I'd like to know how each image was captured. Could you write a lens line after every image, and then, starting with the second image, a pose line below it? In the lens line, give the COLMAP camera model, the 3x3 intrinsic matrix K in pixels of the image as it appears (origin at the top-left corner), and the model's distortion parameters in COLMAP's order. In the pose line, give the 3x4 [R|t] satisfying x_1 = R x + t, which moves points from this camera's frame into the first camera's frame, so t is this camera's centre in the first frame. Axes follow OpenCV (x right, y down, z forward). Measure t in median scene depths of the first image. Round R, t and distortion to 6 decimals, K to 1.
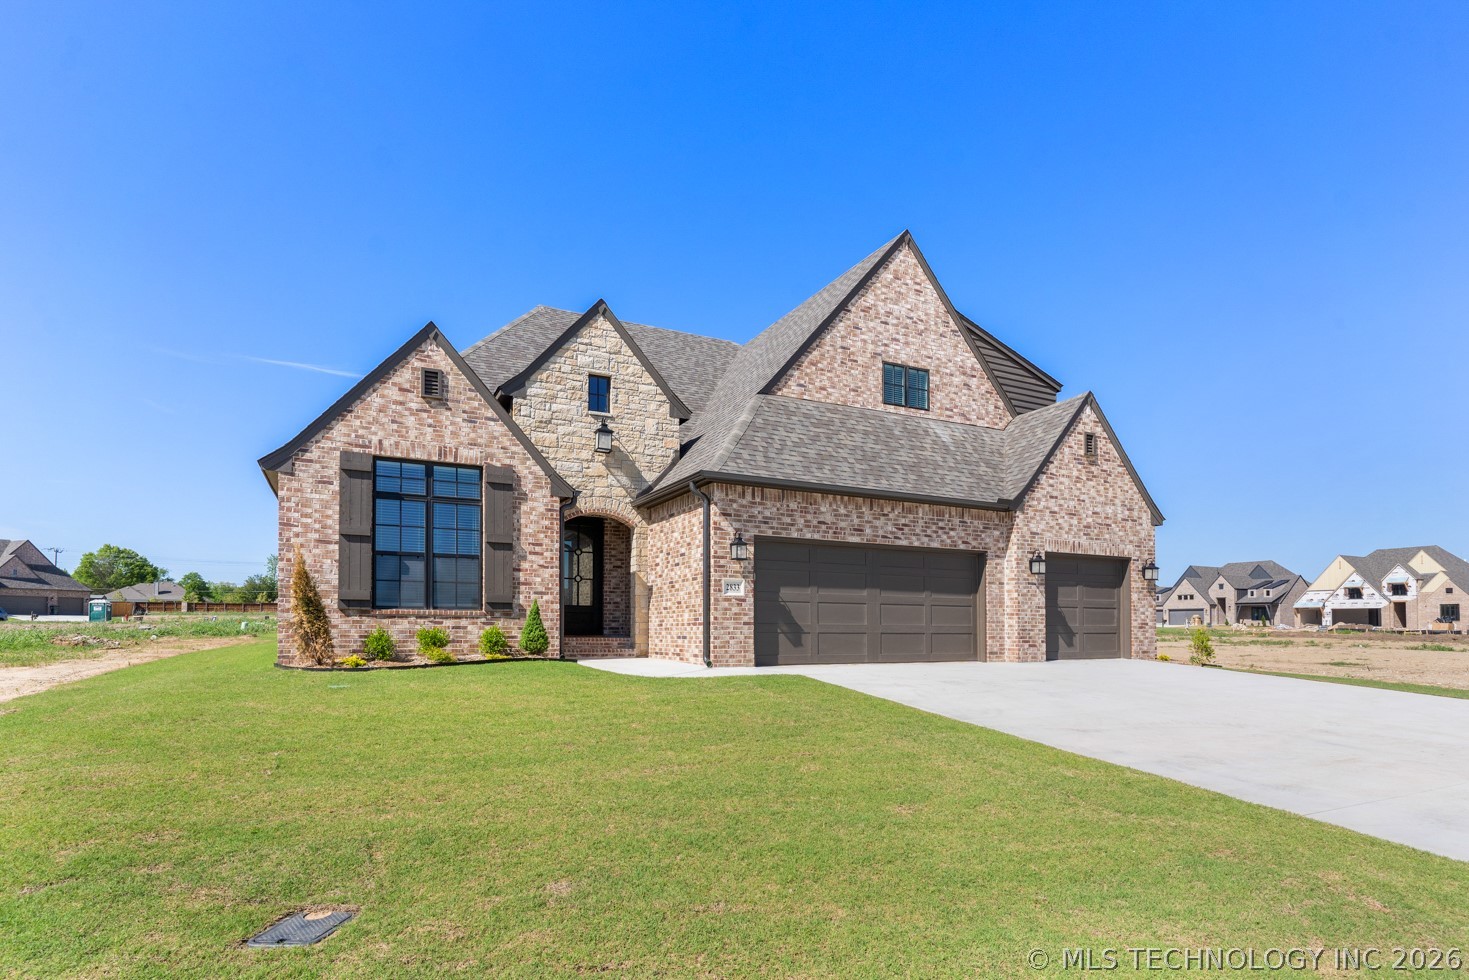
lens RADIAL K [[704.6, 0, 734.5], [0, 704.6, 490.0], [0, 0, 1]] dist [-0.000104, 0.000150]
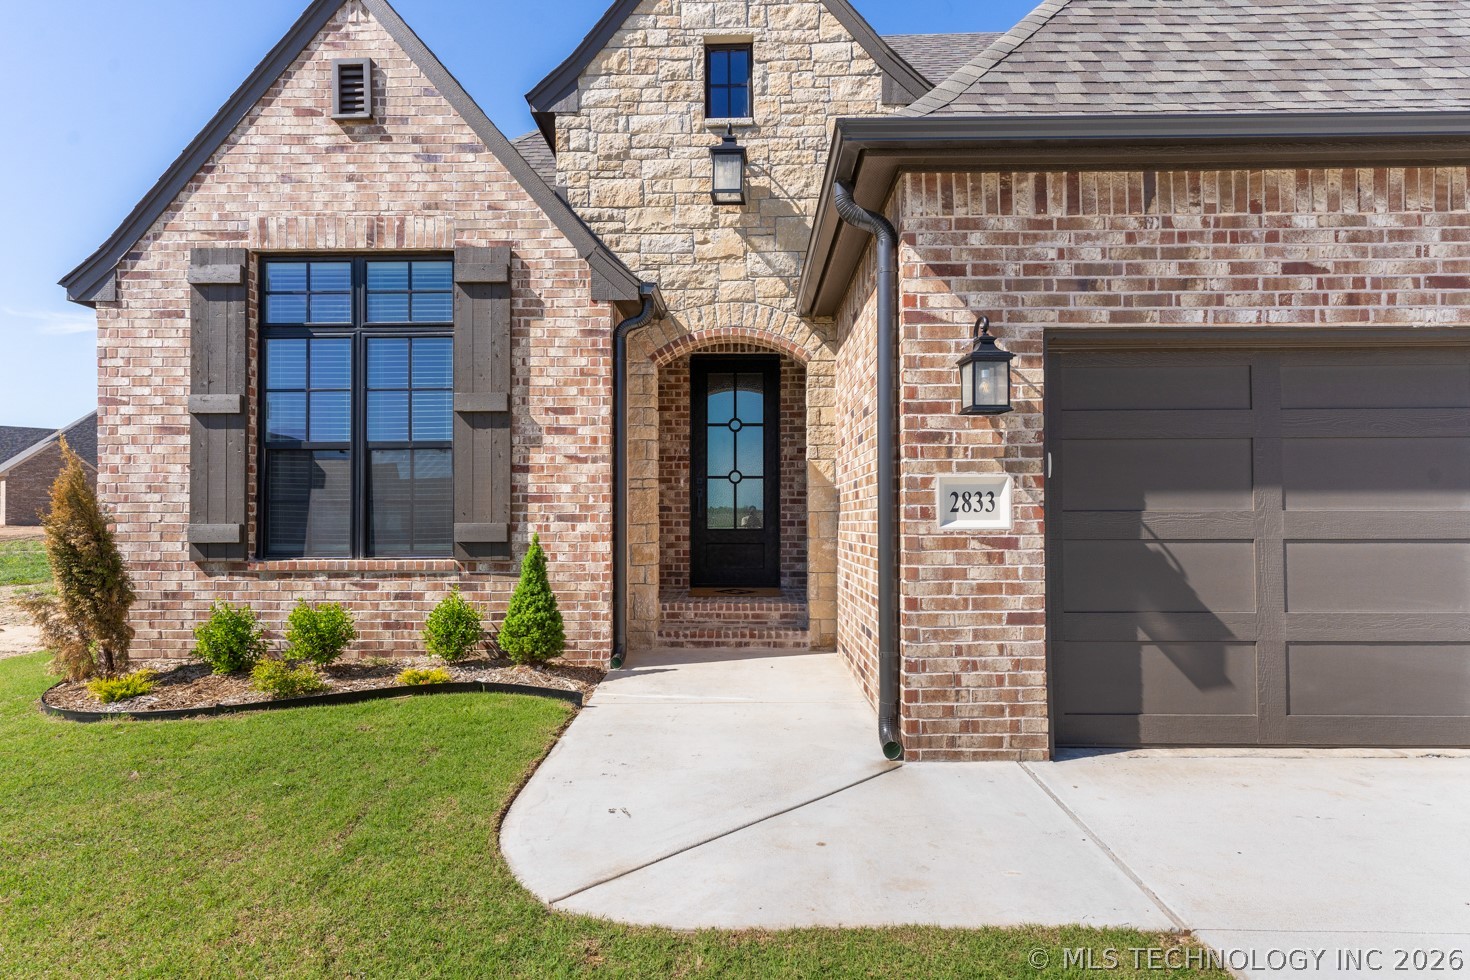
lens RADIAL K [[934.8, 0, 736.3], [0, 934.8, 498.4], [0, 0, 1]] dist [0.004122, 0.003081]
pose [[0.923819, -0.027932, -0.381810, 0.049875], [0.088992, 0.985682, 0.143215, 0.058102], [0.372343, -0.166283, 0.913077, 0.498382]]
